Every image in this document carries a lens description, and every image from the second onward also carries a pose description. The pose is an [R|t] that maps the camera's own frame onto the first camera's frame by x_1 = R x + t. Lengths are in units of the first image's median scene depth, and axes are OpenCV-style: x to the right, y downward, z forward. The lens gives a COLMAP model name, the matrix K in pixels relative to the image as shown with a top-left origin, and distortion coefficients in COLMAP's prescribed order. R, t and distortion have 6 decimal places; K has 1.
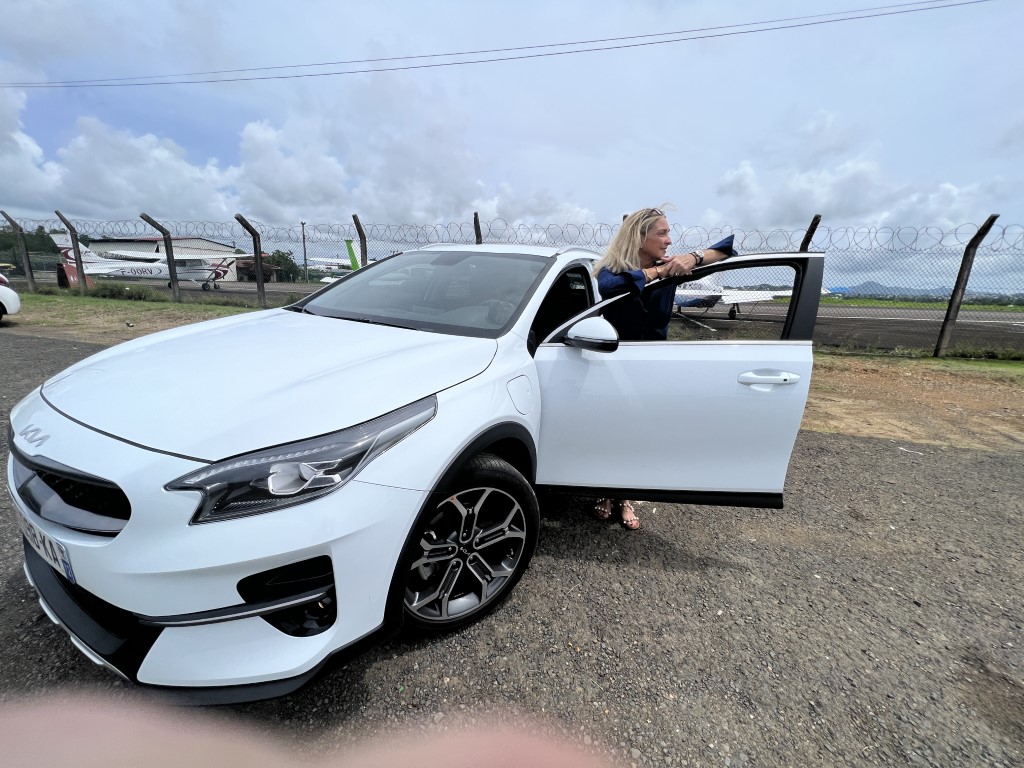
lens RADIAL K [[409.5, 0, 507.9], [0, 409.5, 380.0], [0, 0, 1]] dist [0.000093, 0.000175]
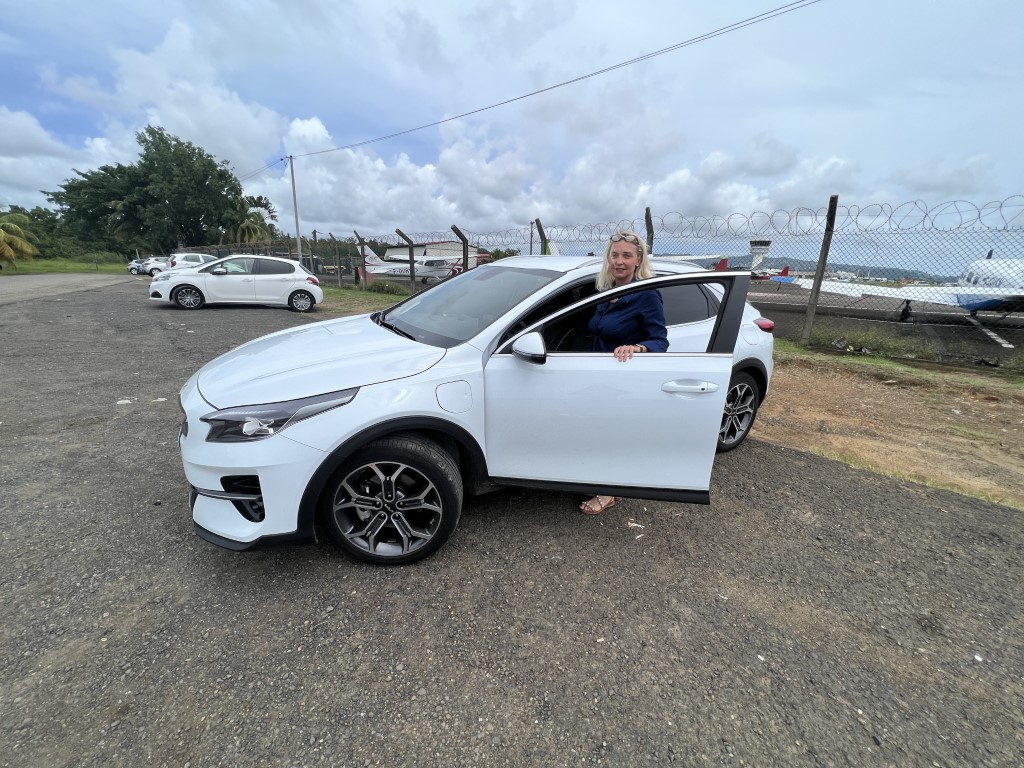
lens RADIAL K [[410.7, 0, 509.1], [0, 410.7, 378.8], [0, 0, 1]] dist [-0.000072, 0.000227]
pose [[0.876068, 0.108386, -0.469848, 0.217177], [-0.102103, 0.994012, 0.038923, -0.023515], [0.471253, 0.013874, 0.881889, 0.002123]]
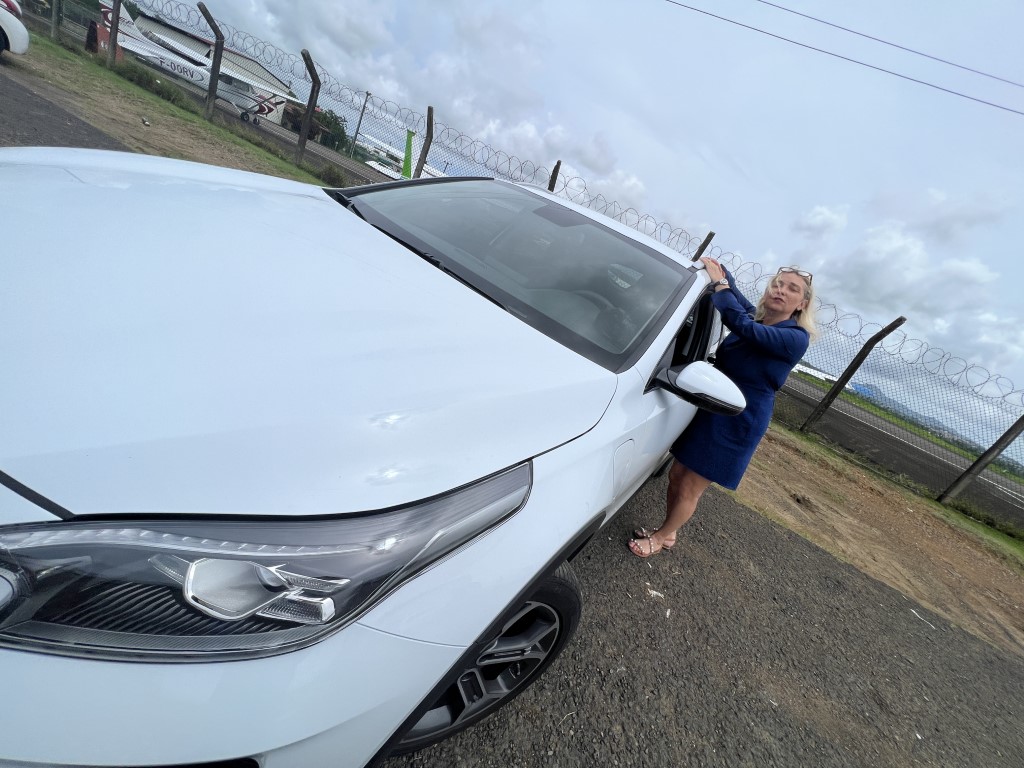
lens RADIAL K [[410.7, 0, 508.7], [0, 410.7, 380.5], [0, 0, 1]] dist [-0.000072, 0.000227]
pose [[0.921649, 0.384986, 0.048463, -0.065994], [-0.387959, 0.916570, 0.096886, -0.026561], [-0.007120, -0.108097, 0.994115, 0.103825]]
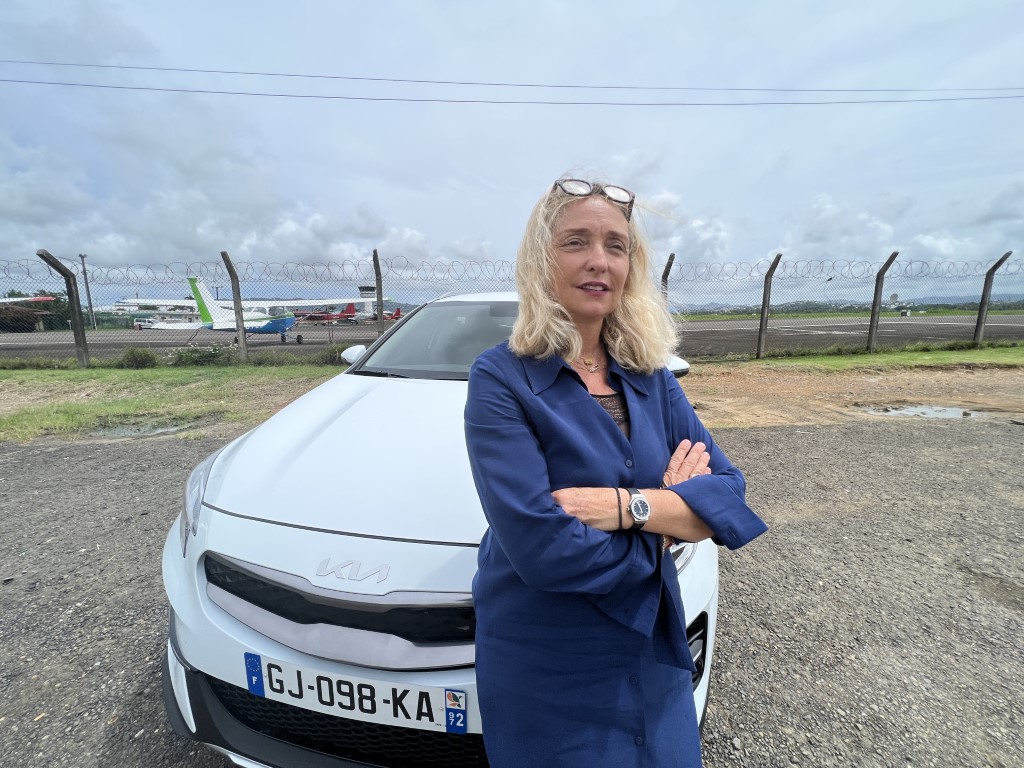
lens RADIAL K [[410.7, 0, 509.2], [0, 410.7, 382.2], [0, 0, 1]] dist [-0.000072, 0.000227]
pose [[0.938279, -0.103186, 0.330130, -0.218908], [0.124225, 0.991312, -0.043219, -0.032013], [-0.322802, 0.081562, 0.942946, 0.021603]]
